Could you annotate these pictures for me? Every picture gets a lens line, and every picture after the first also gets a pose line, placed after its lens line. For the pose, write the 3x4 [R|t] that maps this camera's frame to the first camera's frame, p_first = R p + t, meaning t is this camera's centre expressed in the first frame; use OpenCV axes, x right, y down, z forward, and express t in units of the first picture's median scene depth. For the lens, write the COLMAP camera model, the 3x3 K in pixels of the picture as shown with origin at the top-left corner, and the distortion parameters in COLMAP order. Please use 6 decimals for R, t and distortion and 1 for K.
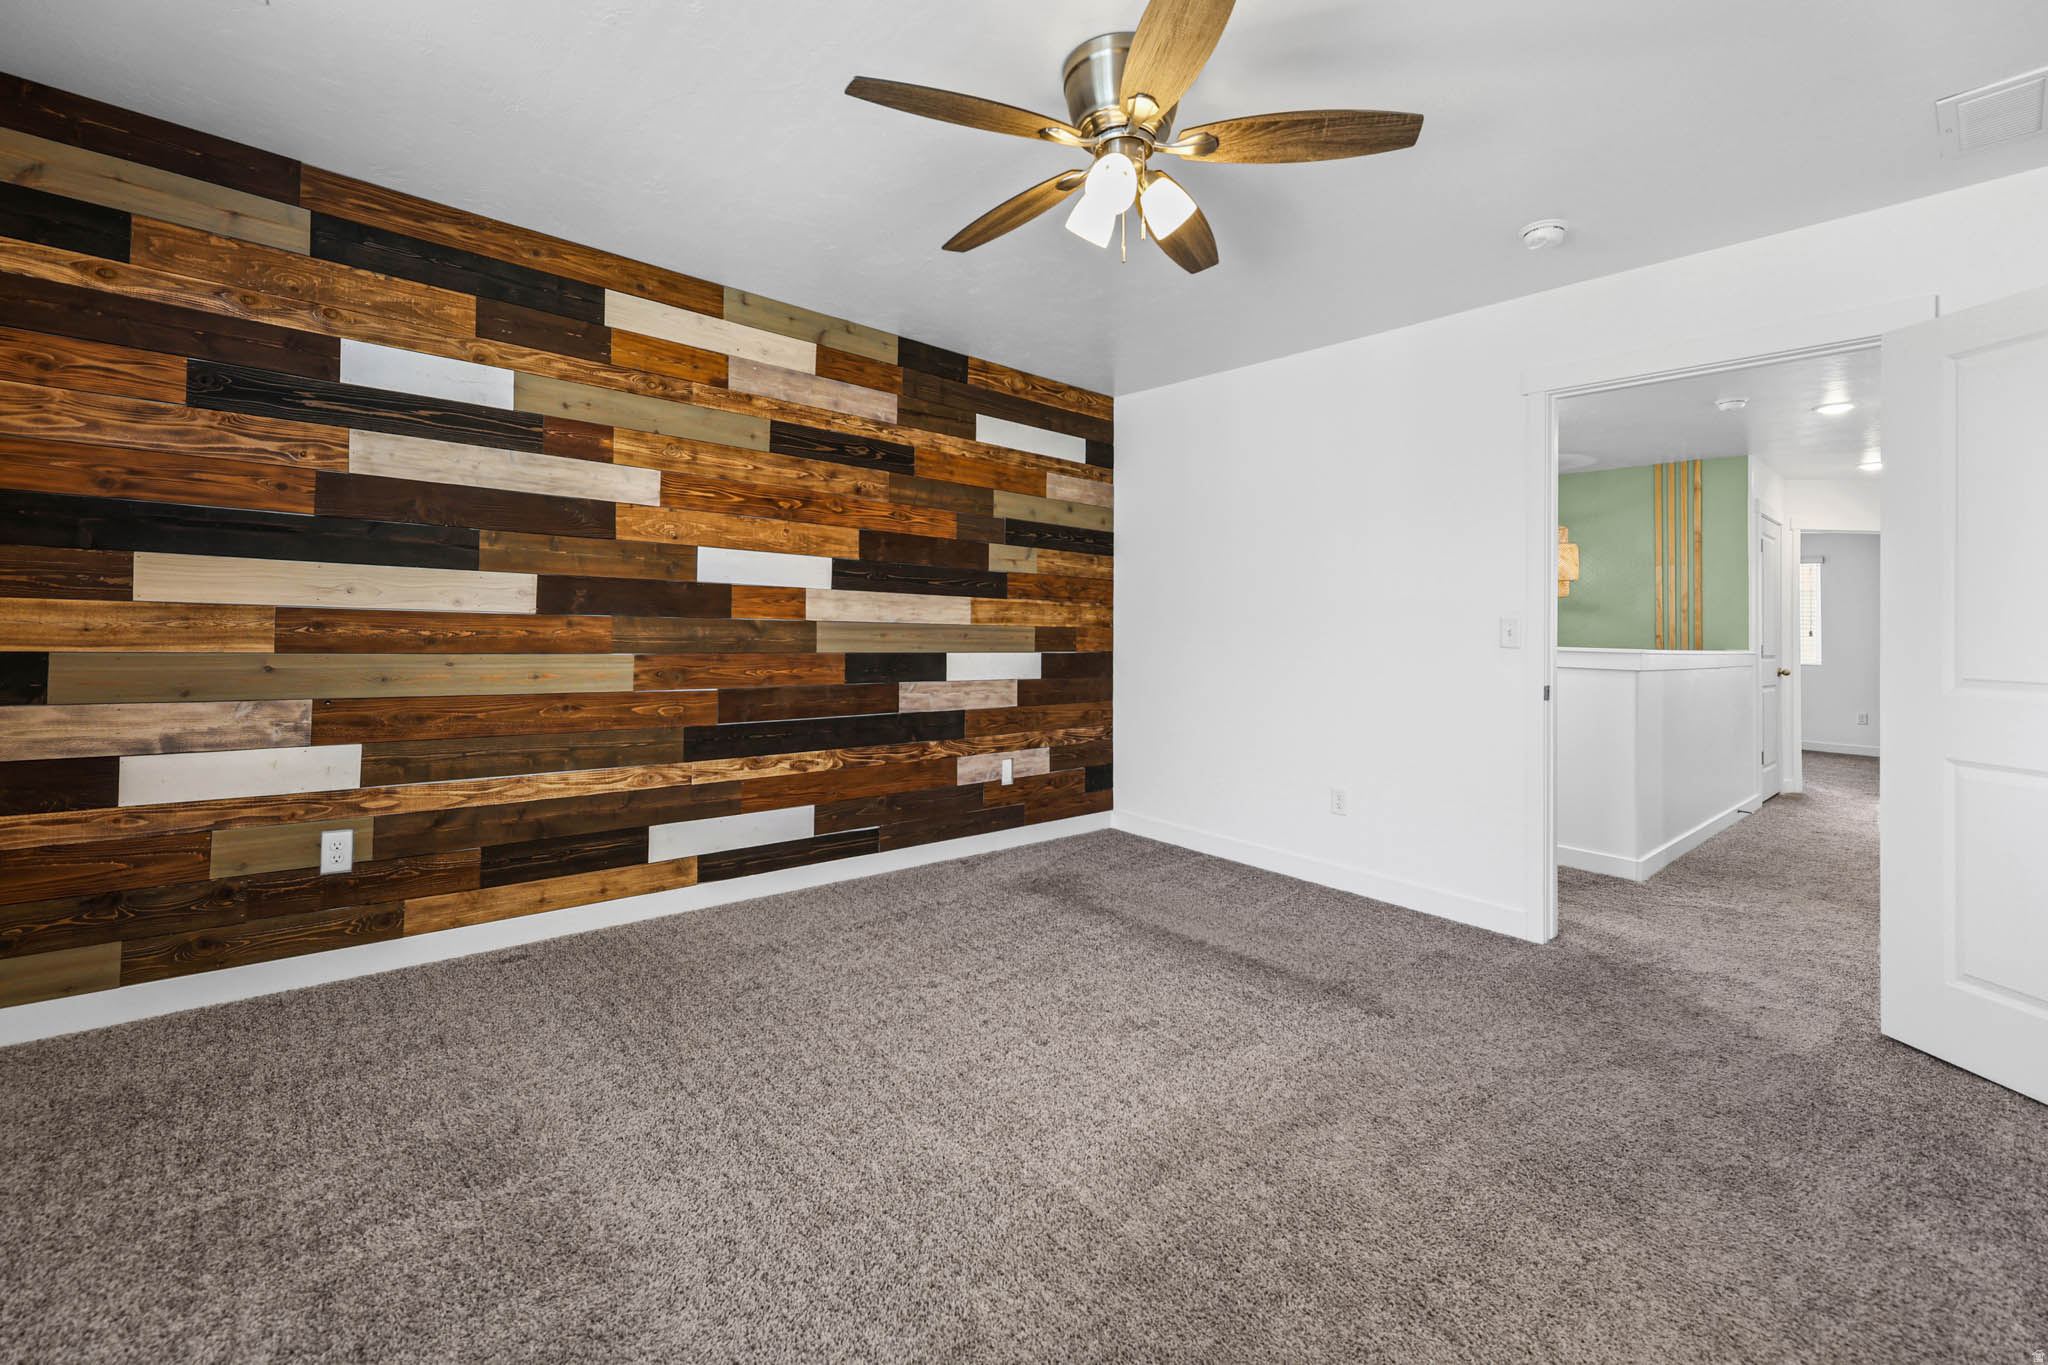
lens RADIAL K [[864.5, 0, 1023.0], [0, 864.5, 676.2], [0, 0, 1]] dist [-0.001878, -0.000511]
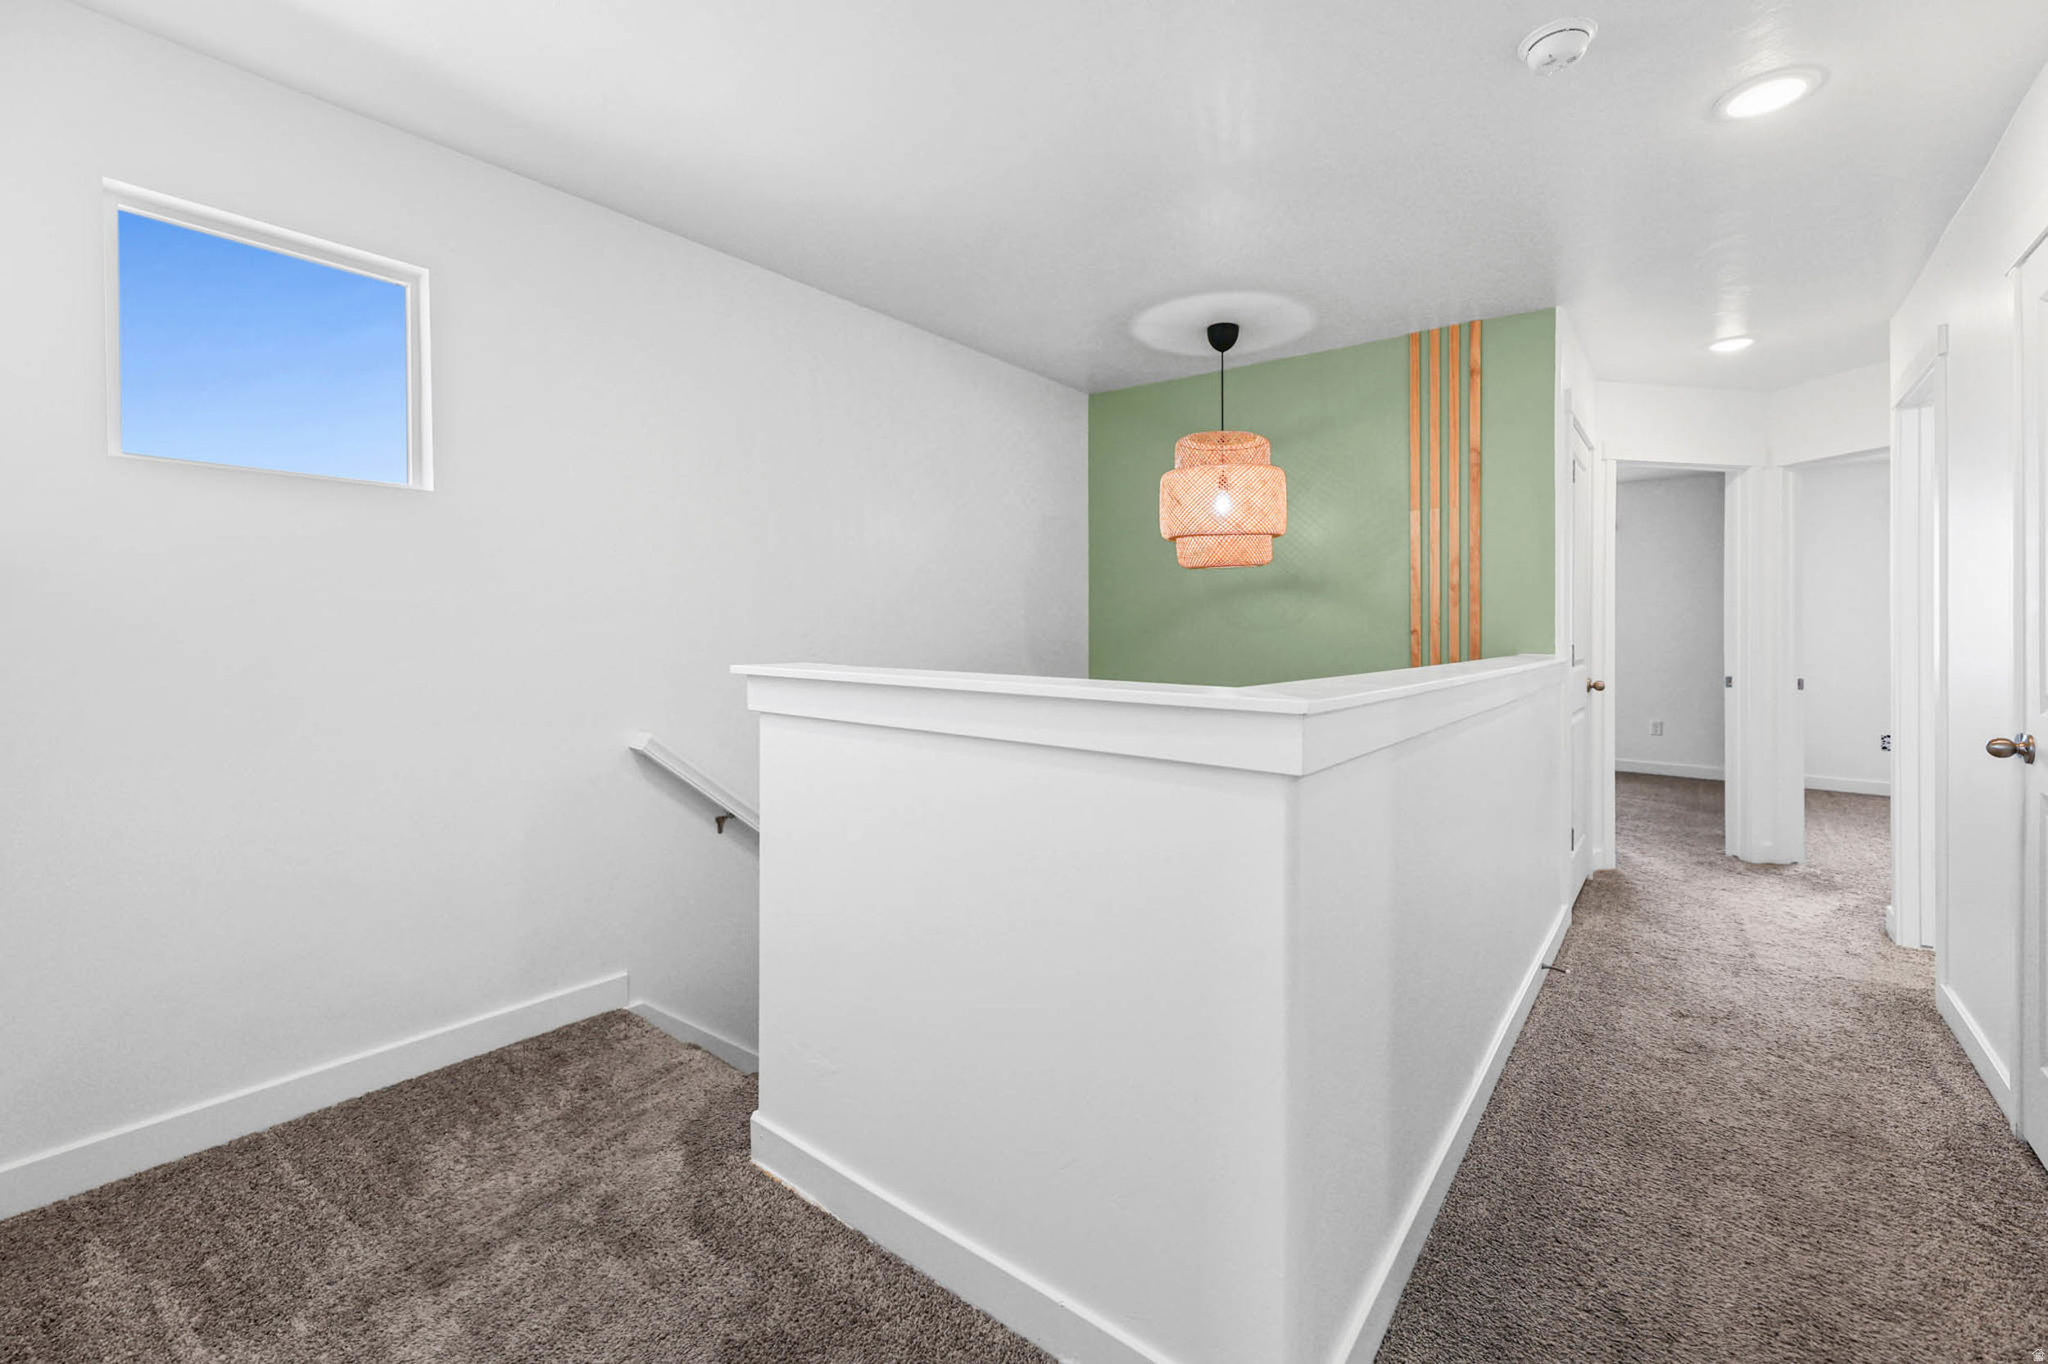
lens RADIAL K [[864.5, 0, 1023.0], [0, 864.5, 675.7], [0, 0, 1]] dist [-0.001878, -0.000511]
pose [[0.983549, -0.010549, 0.180334, 0.375450], [0.006738, 0.999741, 0.021729, -0.031522], [-0.180517, -0.020157, 0.983365, 0.480039]]
